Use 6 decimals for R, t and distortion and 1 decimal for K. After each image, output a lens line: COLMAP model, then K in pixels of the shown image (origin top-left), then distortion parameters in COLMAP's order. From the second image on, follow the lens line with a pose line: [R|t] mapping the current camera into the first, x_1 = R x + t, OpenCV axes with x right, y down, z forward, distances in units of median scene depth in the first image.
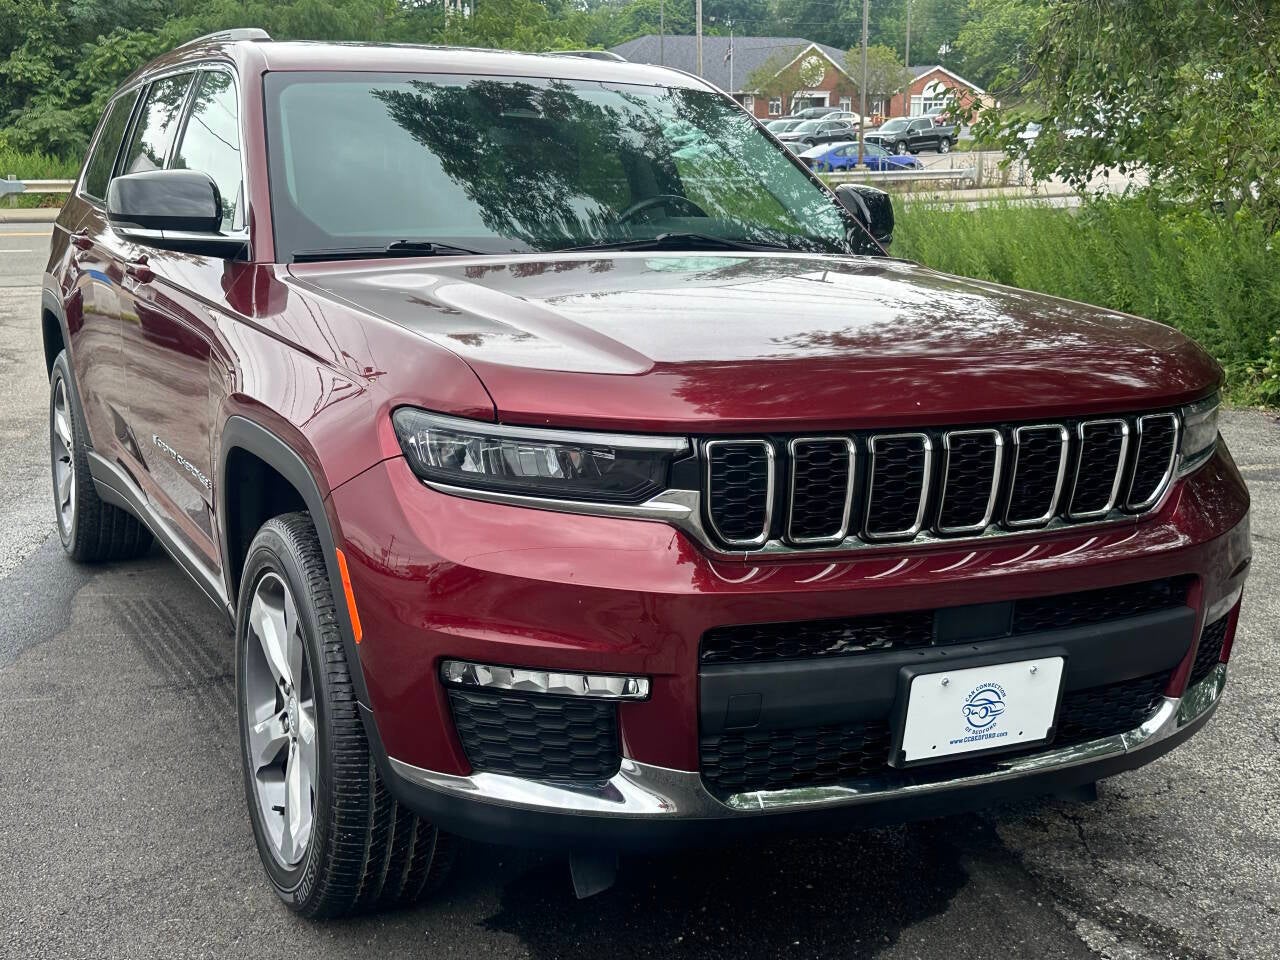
lens RADIAL K [[1600.5, 0, 637.9], [0, 1600.5, 483.5], [0, 0, 1]] dist [0.104786, 0.000000]
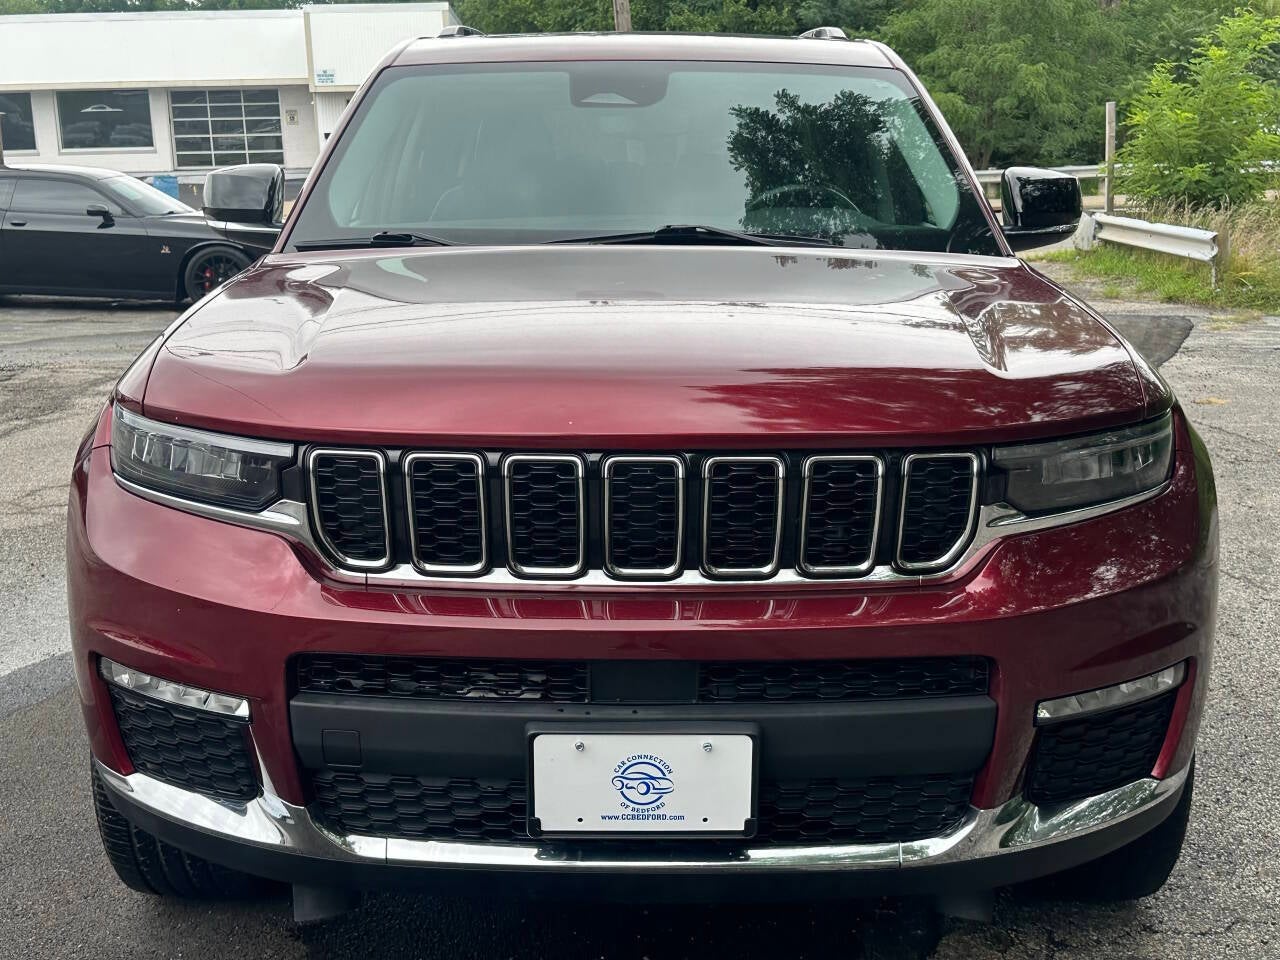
lens RADIAL K [[1600.5, 0, 643.1], [0, 1600.5, 469.6], [0, 0, 1]] dist [0.104786, 0.000000]
pose [[0.908687, 0.069204, -0.411702, 0.536884], [-0.069931, 0.997463, 0.013319, -0.036863], [0.411579, 0.016688, 0.911221, 0.212613]]
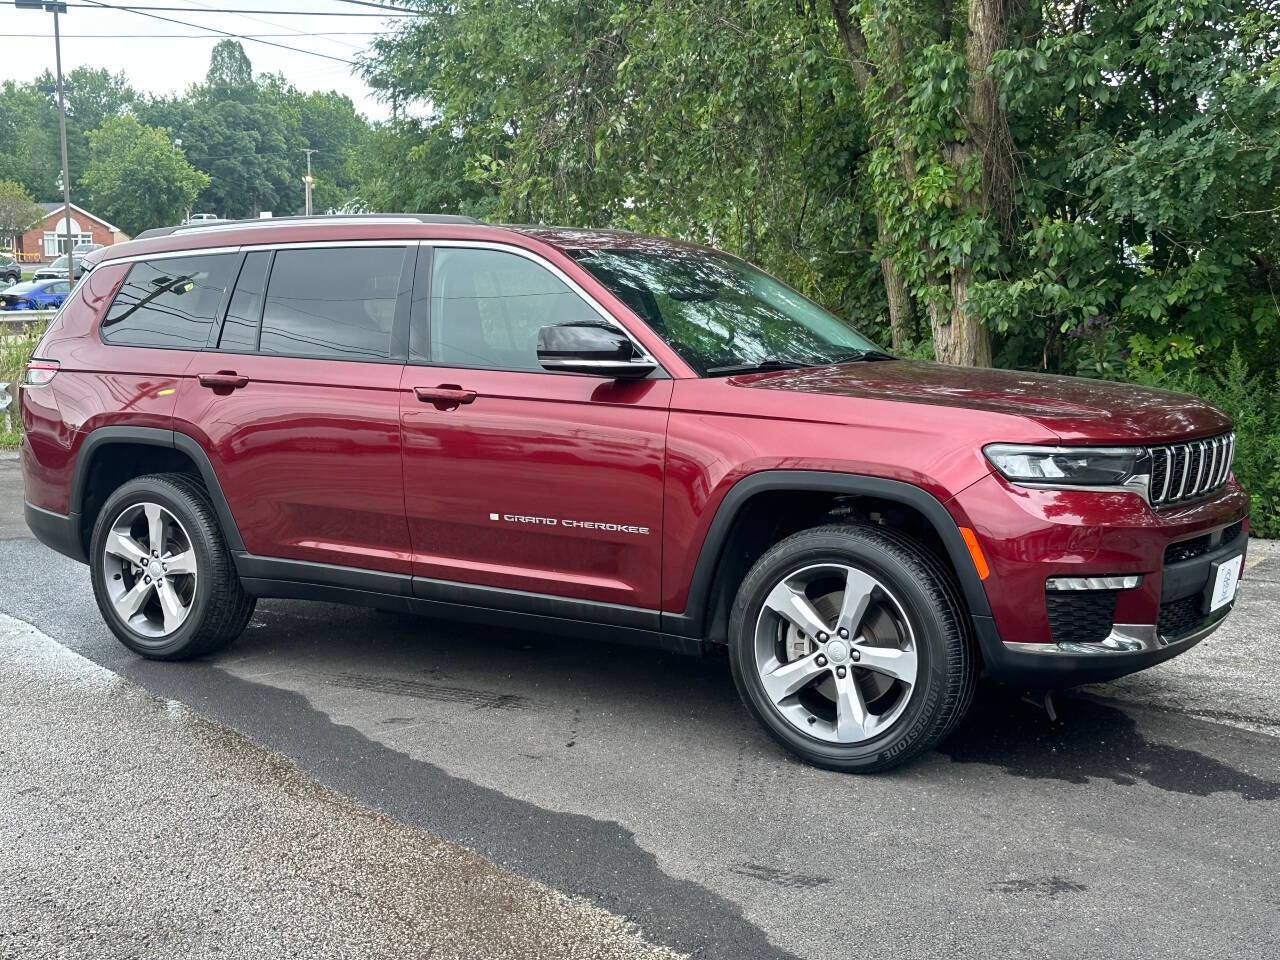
lens RADIAL K [[1600.5, 0, 648.6], [0, 1600.5, 472.1], [0, 0, 1]] dist [0.104786, 0.000000]
pose [[0.860243, -0.066438, 0.505537, -1.310593], [0.111211, 0.992052, -0.058866, 0.044283], [-0.497608, 0.106861, 0.860795, -0.332333]]
